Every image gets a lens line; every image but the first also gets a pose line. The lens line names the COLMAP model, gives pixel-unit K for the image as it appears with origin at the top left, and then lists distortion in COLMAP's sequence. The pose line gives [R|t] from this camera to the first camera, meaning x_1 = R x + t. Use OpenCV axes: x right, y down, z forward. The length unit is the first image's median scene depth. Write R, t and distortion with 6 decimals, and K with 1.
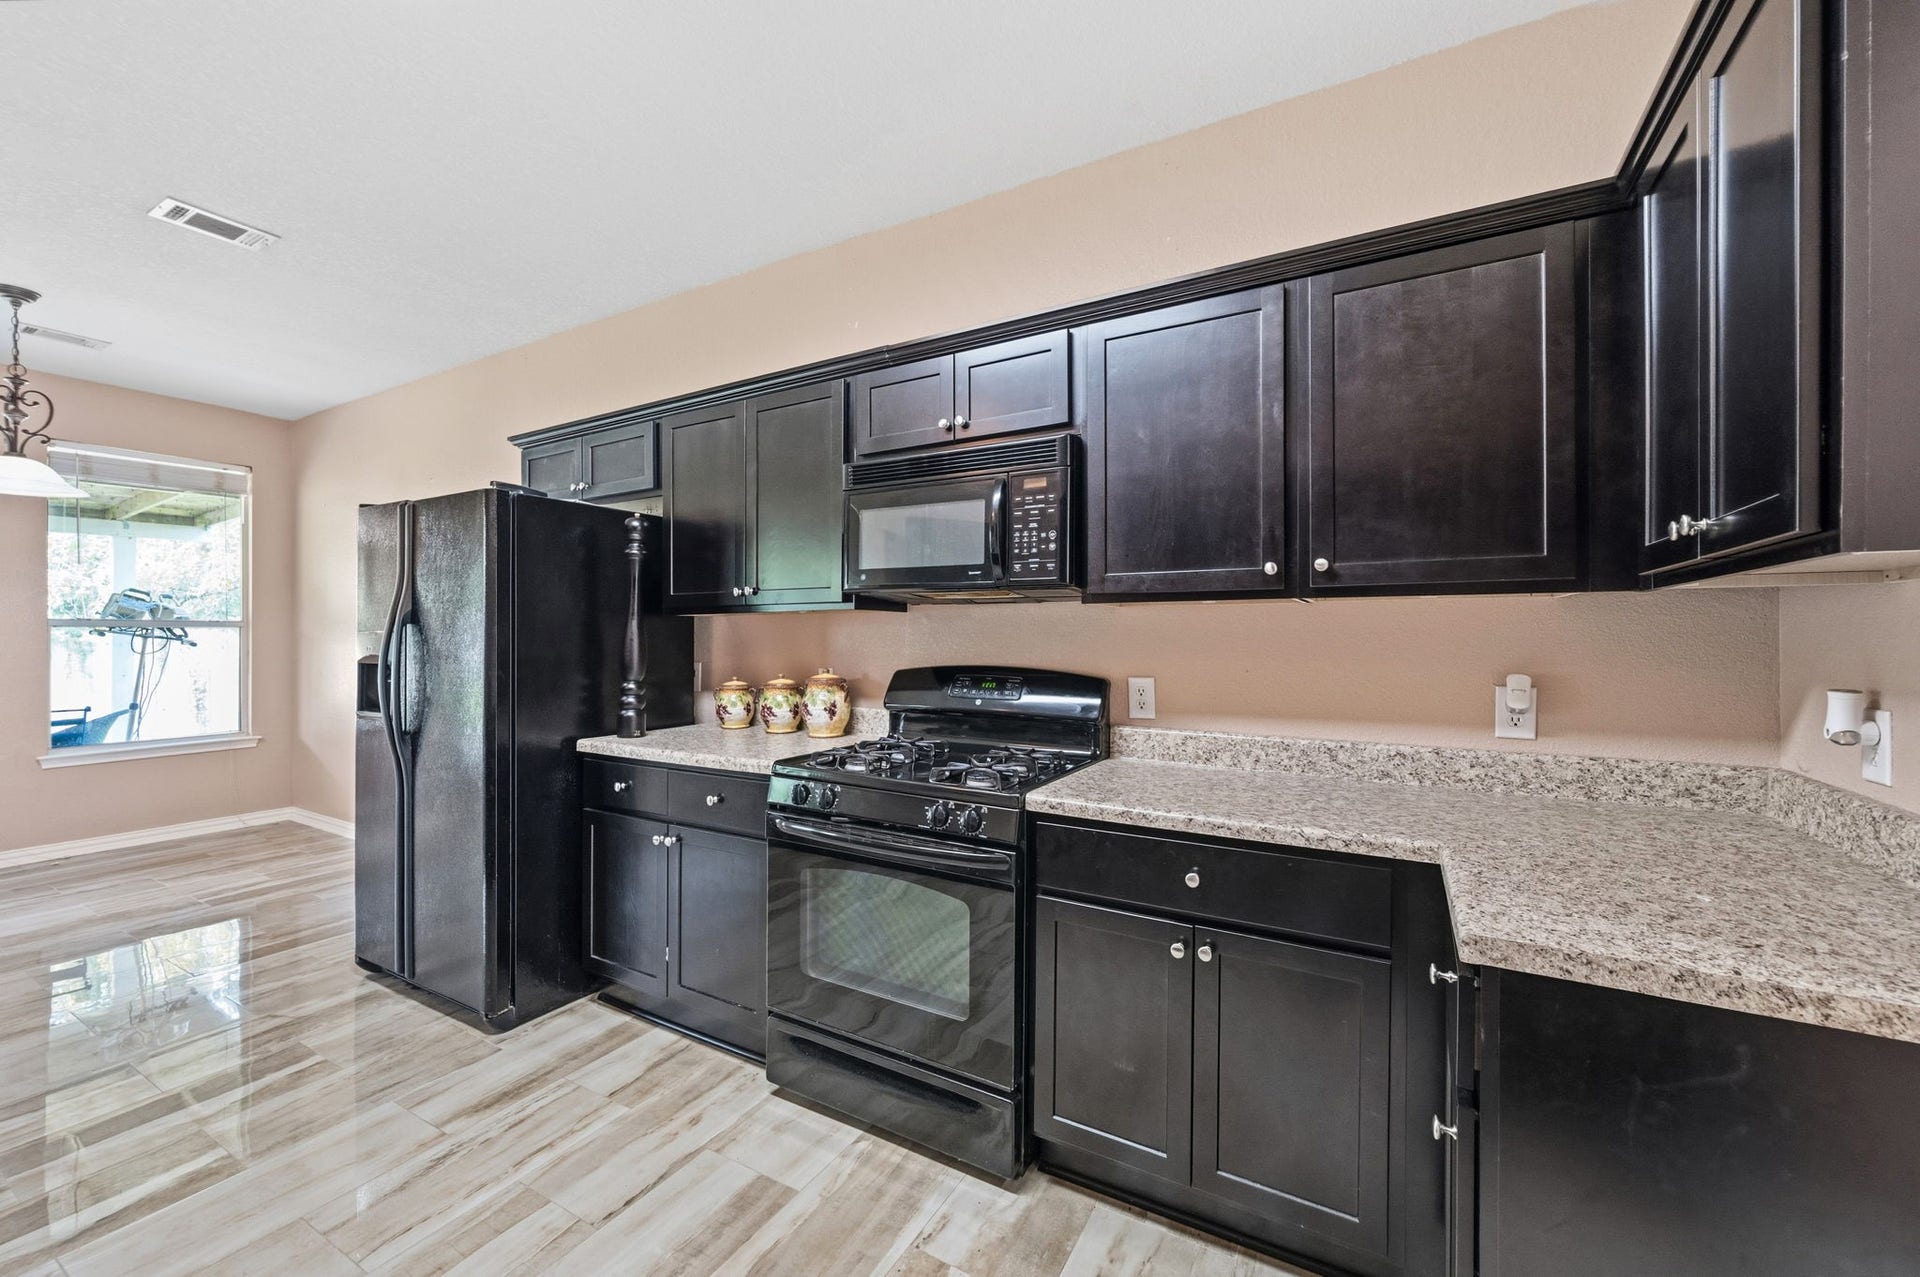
lens RADIAL K [[768.4, 0, 960.0], [0, 768.4, 638.5], [0, 0, 1]] dist [0.000679, -0.000022]
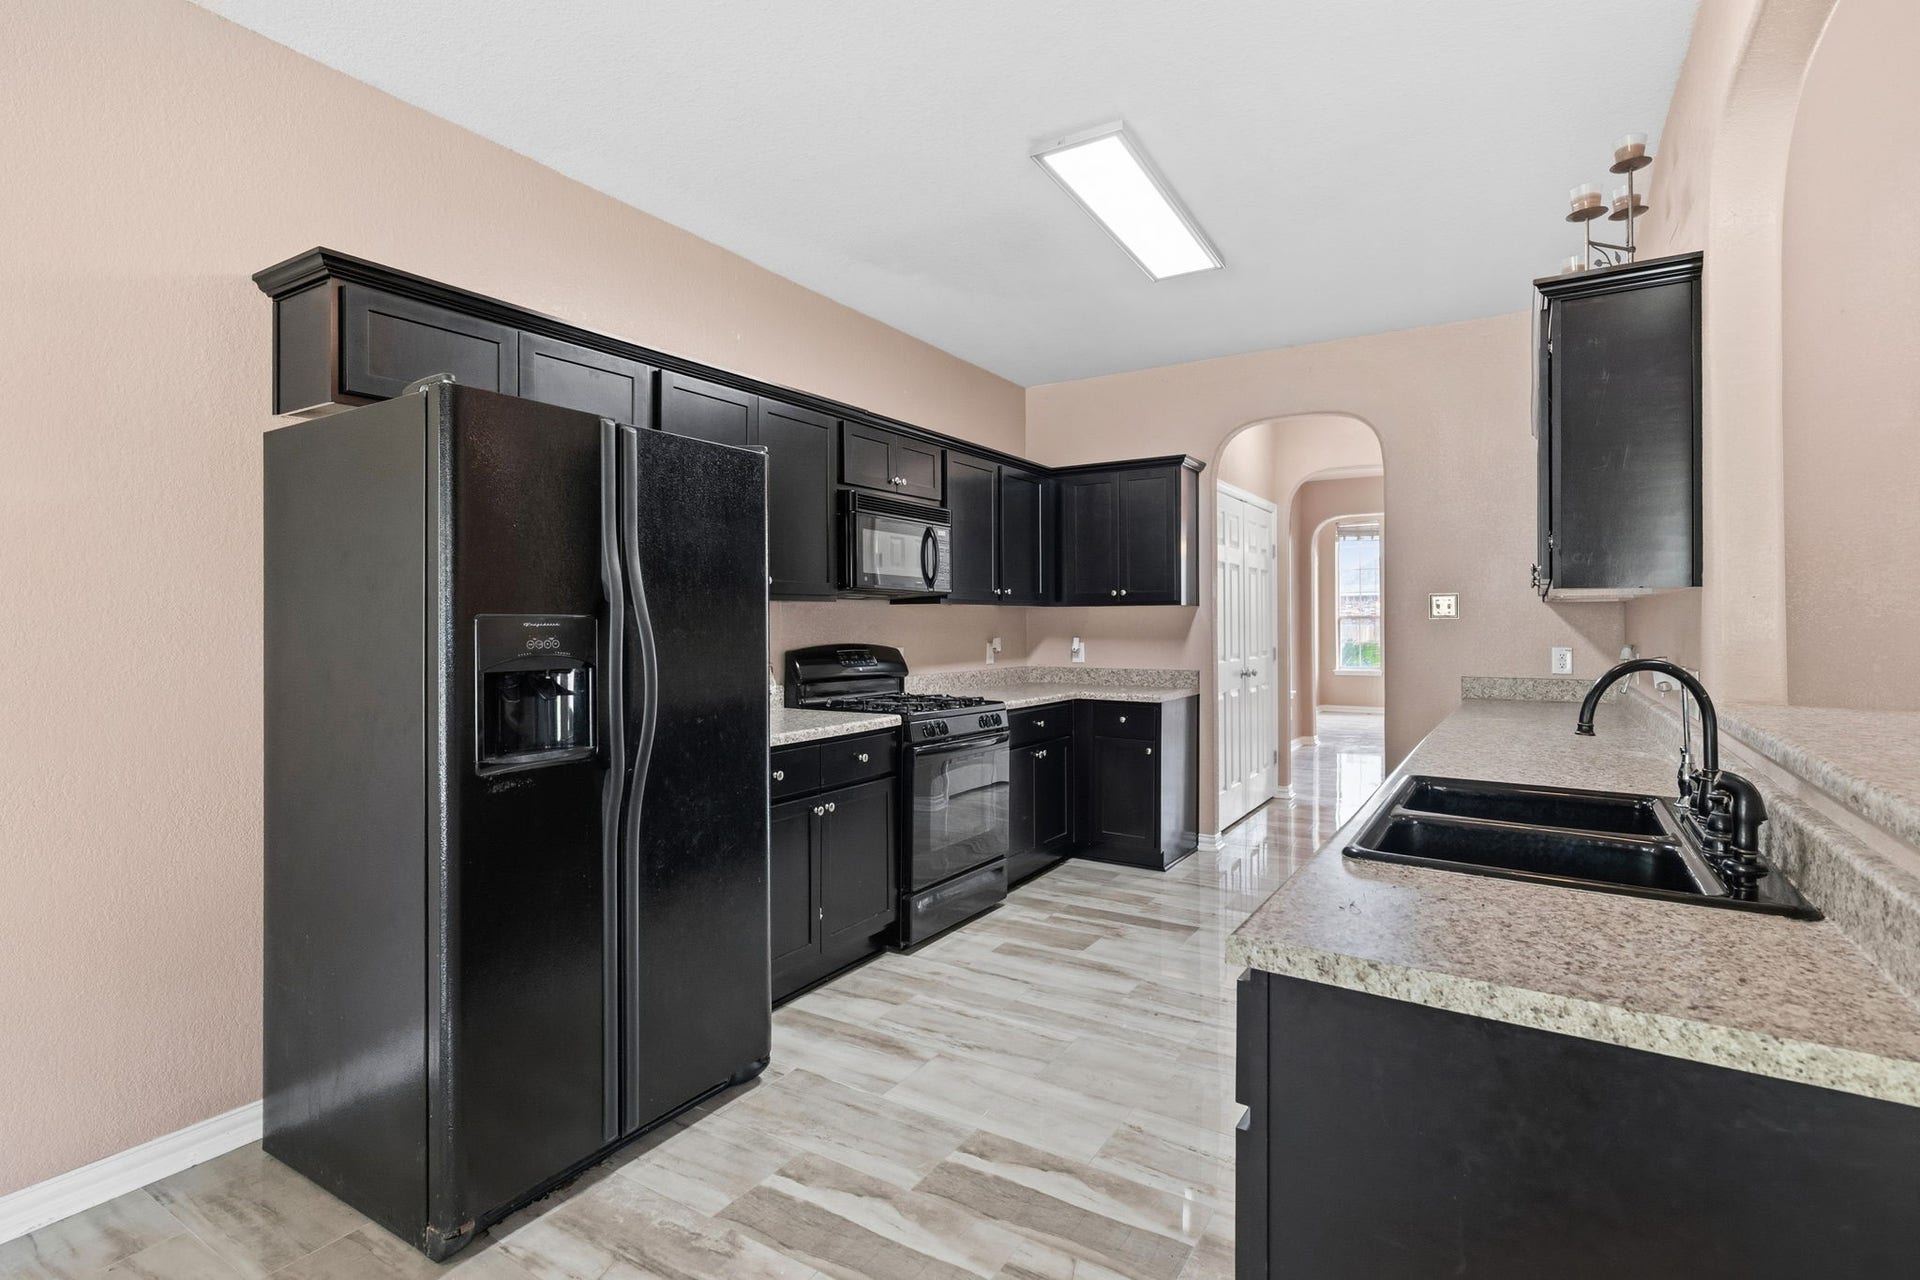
lens RADIAL K [[921.6, 0, 966.4], [0, 921.6, 609.5], [0, 0, 1]] dist [0.002594, -0.000049]
pose [[0.035440, 0.009987, 0.999322, -2.111728], [0.009933, 0.999897, -0.010345, -0.012123], [-0.999322, 0.010293, 0.035338, 0.922061]]
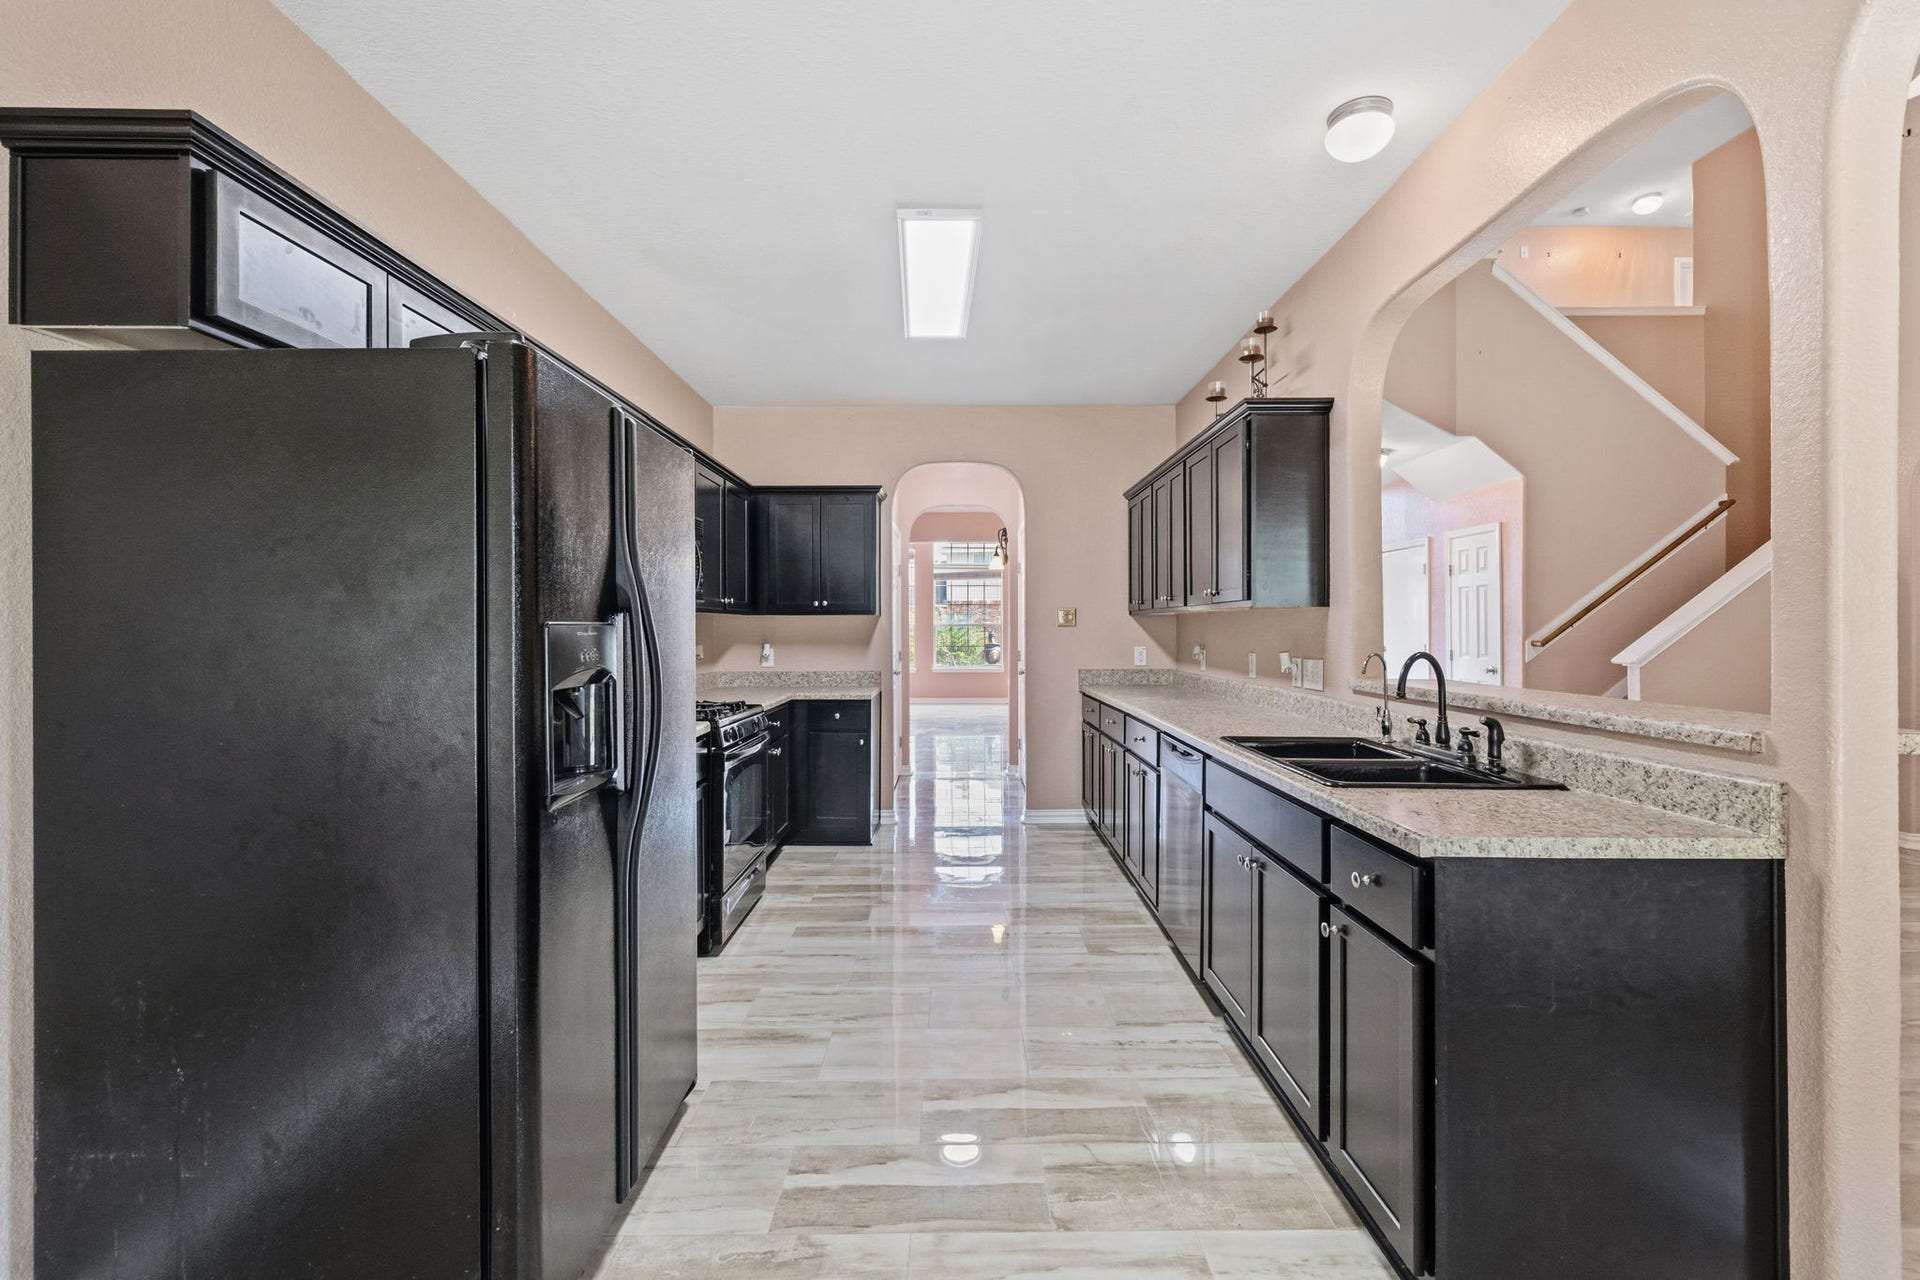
lens RADIAL K [[829.6, 0, 967.8], [0, 829.6, 618.8], [0, 0, 1]] dist [-0.000130, 0.000427]
pose [[-0.507799, 0.007355, 0.861444, -1.989017], [0.006702, 0.999967, -0.004587, -0.018312], [-0.861449, 0.003444, -0.507832, 1.525835]]
